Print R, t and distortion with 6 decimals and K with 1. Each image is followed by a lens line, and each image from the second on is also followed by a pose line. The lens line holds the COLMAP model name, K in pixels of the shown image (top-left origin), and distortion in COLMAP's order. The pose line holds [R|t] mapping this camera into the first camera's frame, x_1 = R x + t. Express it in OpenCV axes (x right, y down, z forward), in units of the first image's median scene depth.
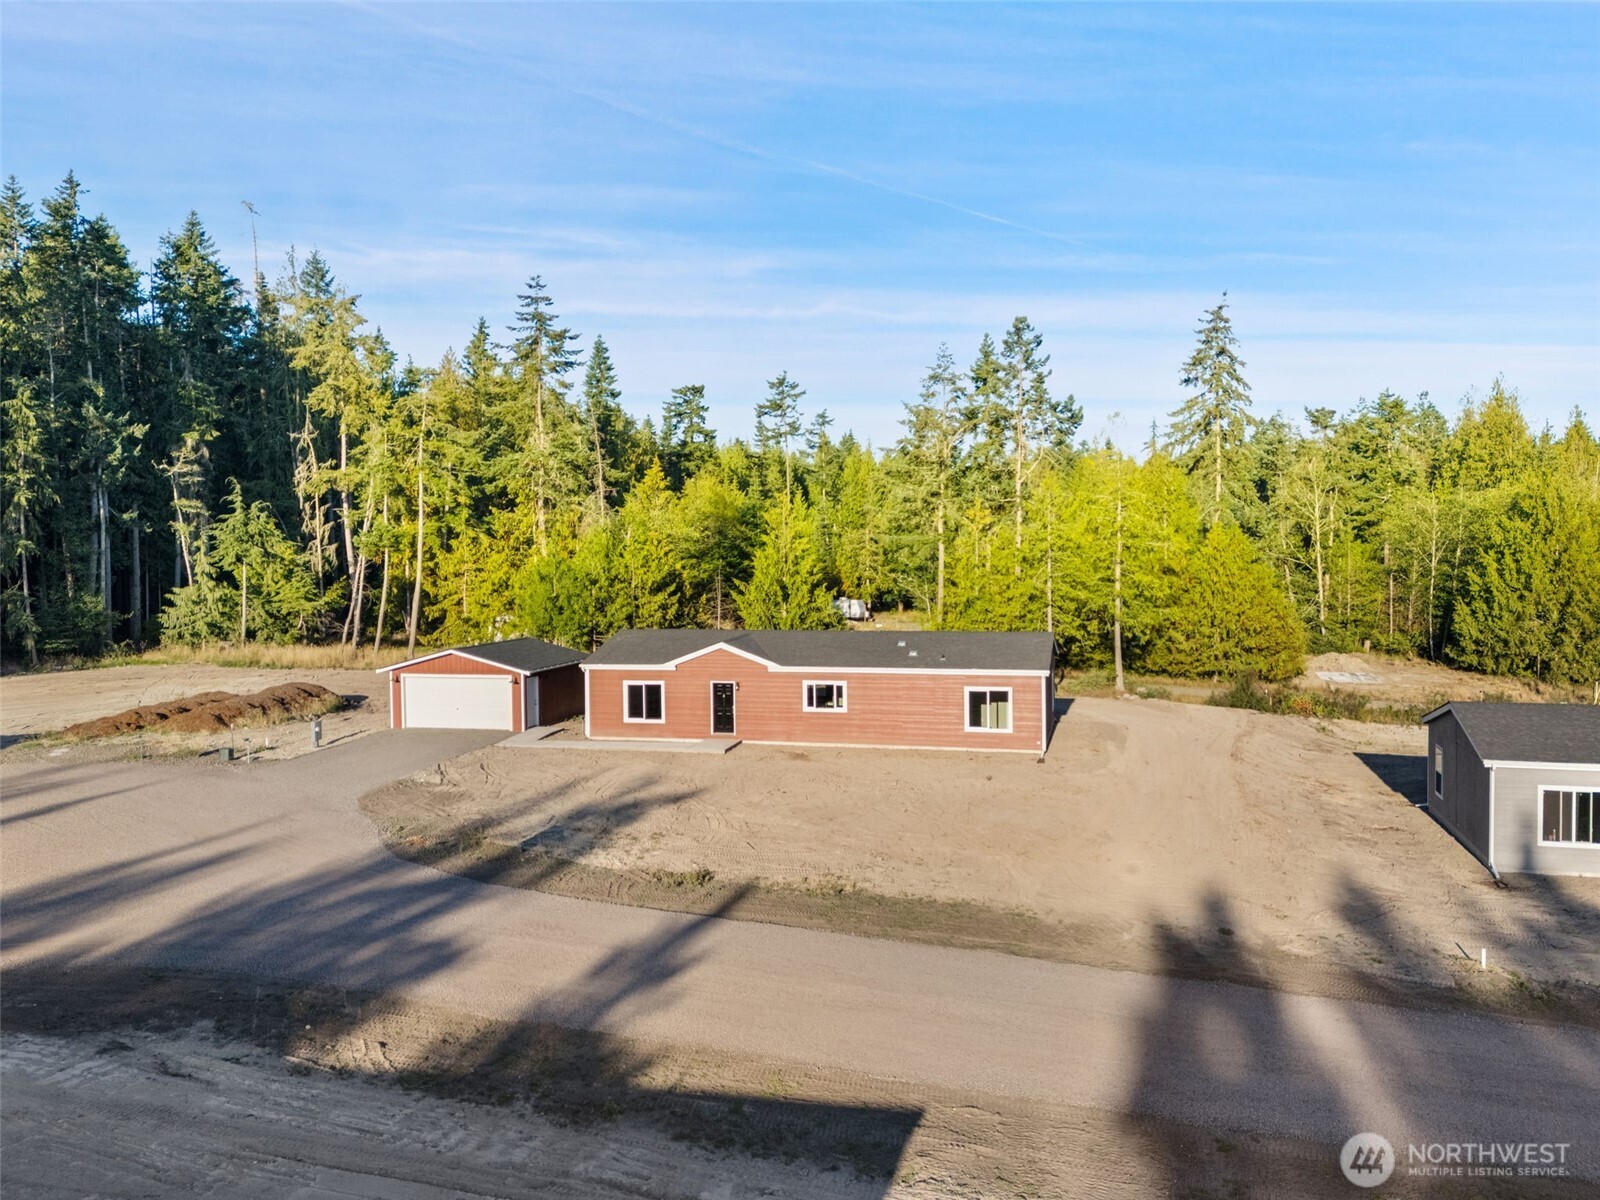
lens RADIAL K [[1184.6, 0, 800.0], [0, 1184.6, 600.0], [0, 0, 1]] dist [0.102803, -0.124186]
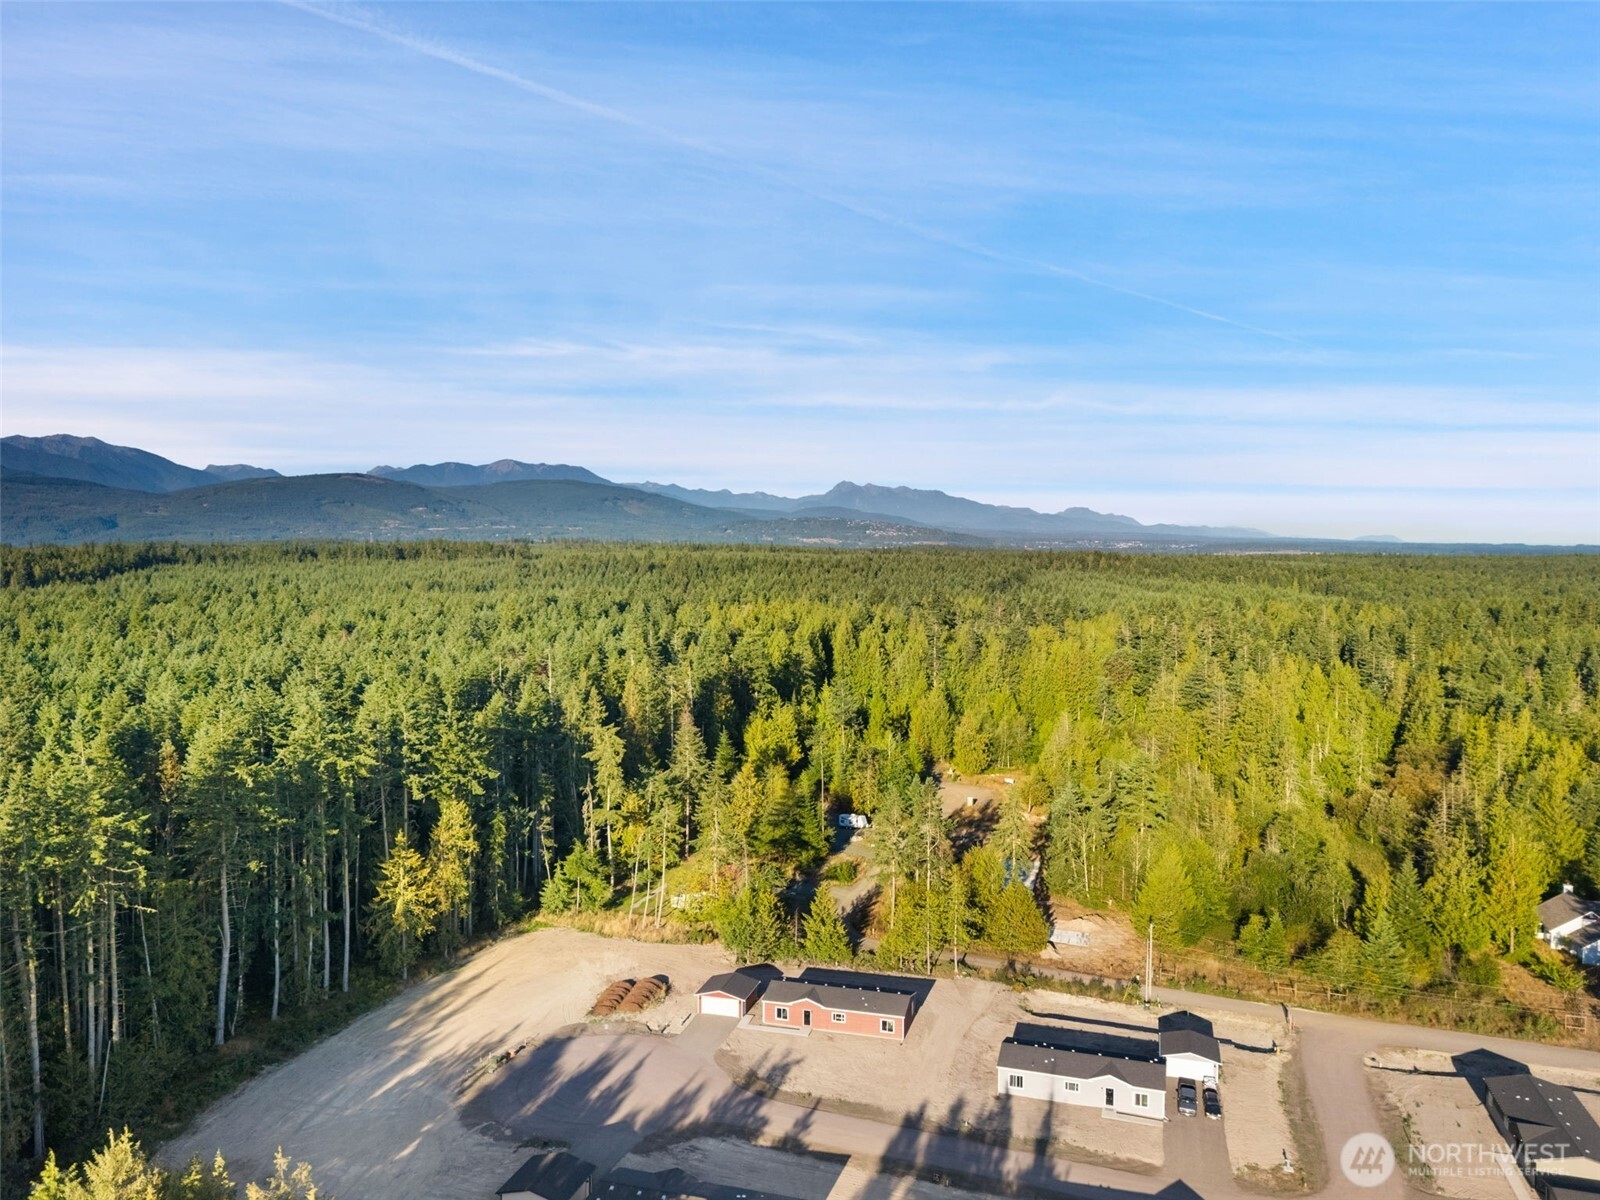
lens RADIAL K [[1164.1, 0, 800.0], [0, 1164.1, 600.0], [0, 0, 1]] dist [0.083050, -0.080741]
pose [[0.999672, 0.017330, -0.018851, -0.024859], [-0.017265, 0.999844, 0.003608, -0.607164], [0.018911, -0.003281, 0.999816, -1.259102]]
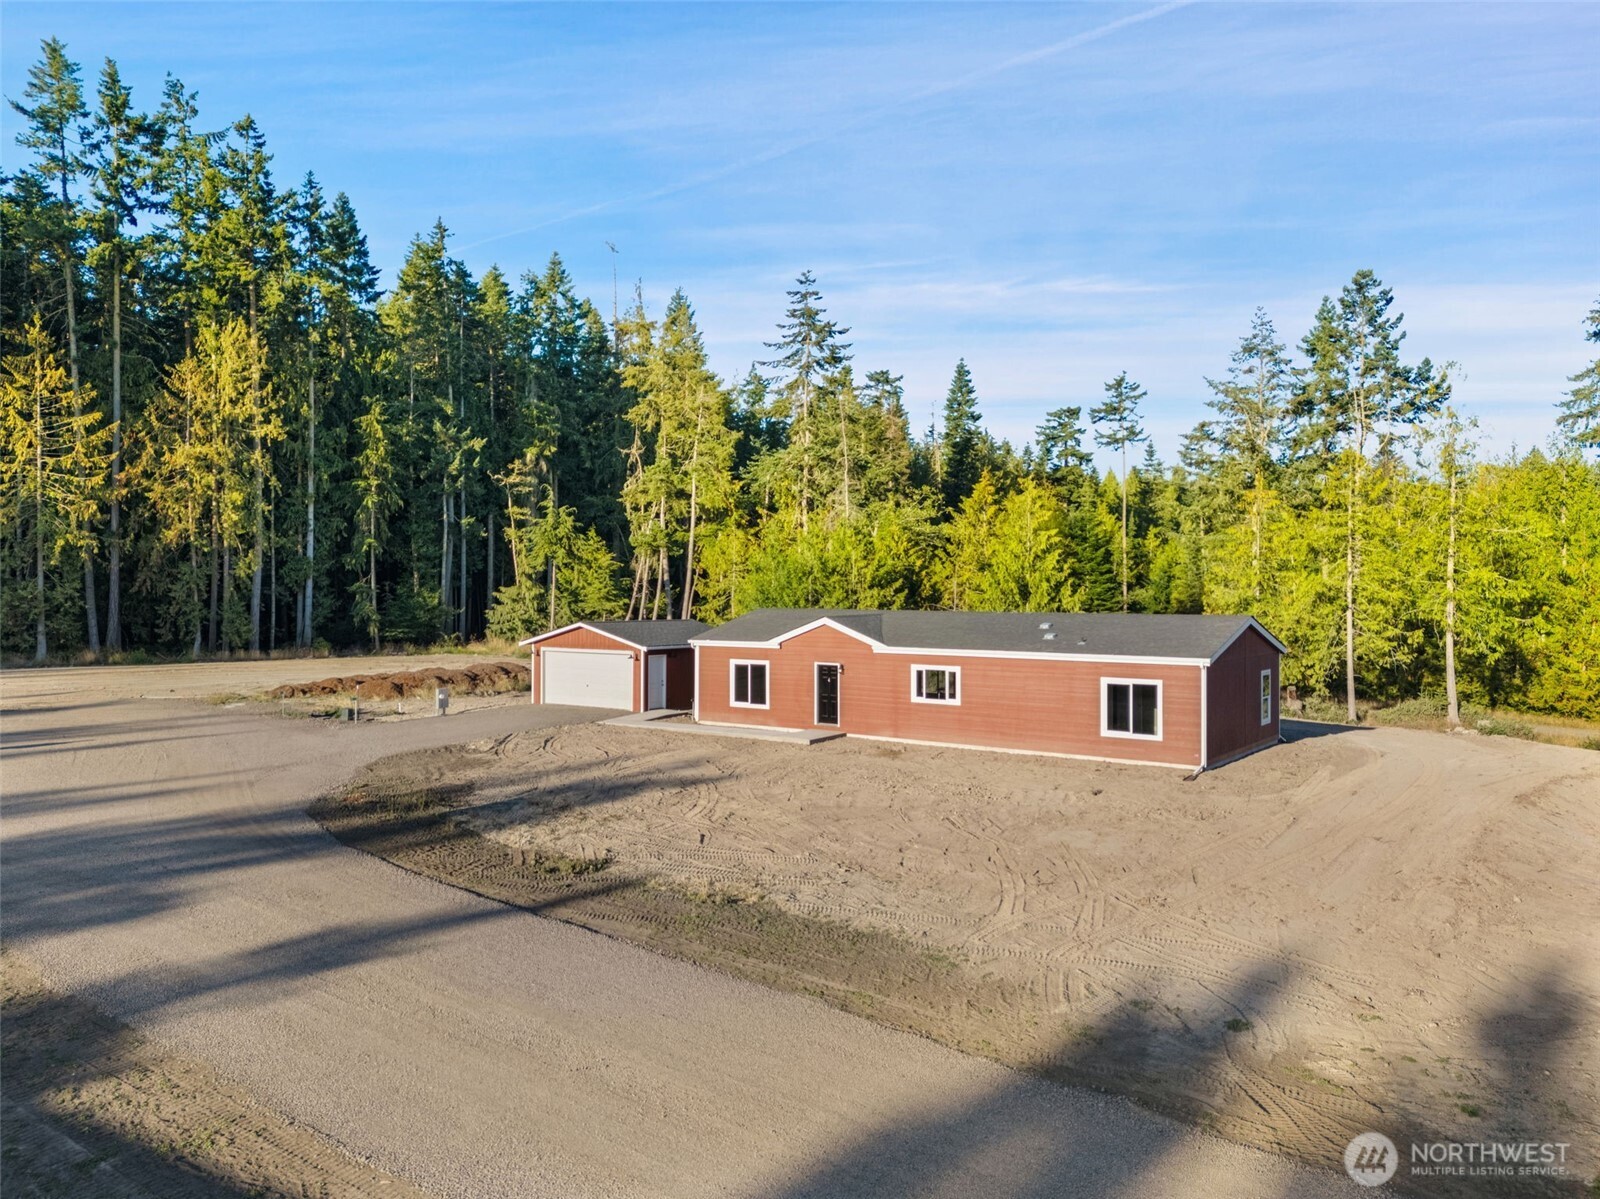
lens RADIAL K [[1164.1, 0, 800.0], [0, 1164.1, 599.5], [0, 0, 1]] dist [0.083050, -0.080741]
pose [[0.935085, 0.018297, -0.353950, 0.122395], [-0.031153, 0.999044, -0.030656, 0.028205], [0.353051, 0.039692, 0.934762, 0.117435]]
